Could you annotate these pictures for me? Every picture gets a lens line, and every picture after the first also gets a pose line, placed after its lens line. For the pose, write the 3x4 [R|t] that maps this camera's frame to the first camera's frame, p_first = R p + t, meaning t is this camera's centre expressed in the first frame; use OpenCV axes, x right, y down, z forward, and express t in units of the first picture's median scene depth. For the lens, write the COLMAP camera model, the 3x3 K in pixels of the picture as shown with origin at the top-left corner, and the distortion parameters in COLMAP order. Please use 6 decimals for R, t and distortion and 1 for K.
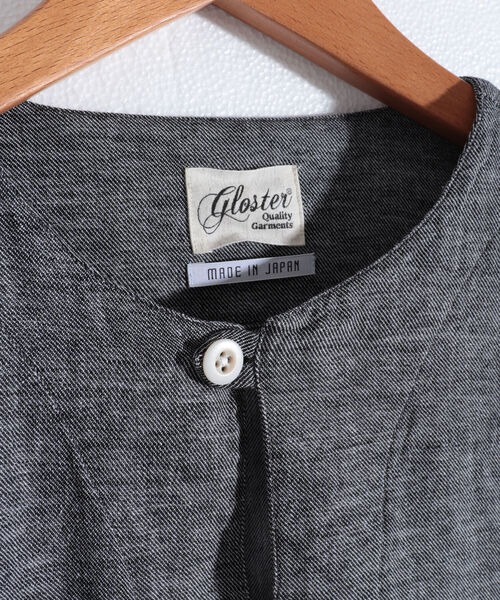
lens RADIAL K [[750.1, 0, 250.0], [0, 750.1, 300.0], [0, 0, 1]] dist [-0.142543, 0.003748]
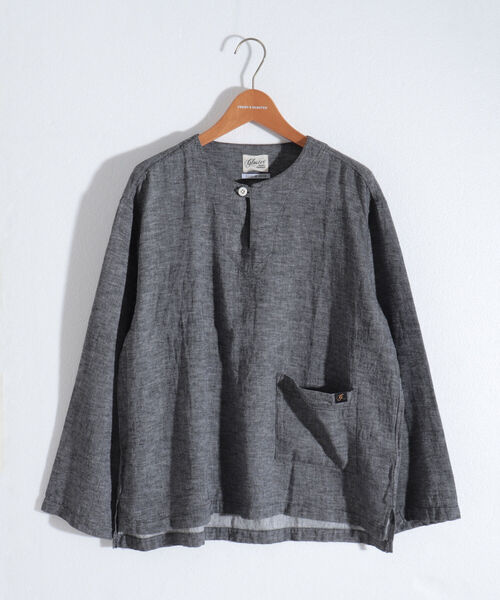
lens RADIAL K [[750.1, 0, 250.0], [0, 750.1, 300.0], [0, 0, 1]] dist [-0.142543, 0.003748]
pose [[0.925014, 0.108705, -0.364051, 1.880462], [-0.092797, 0.993817, 0.060966, 0.480701], [0.368427, -0.022611, 0.929382, -3.642729]]
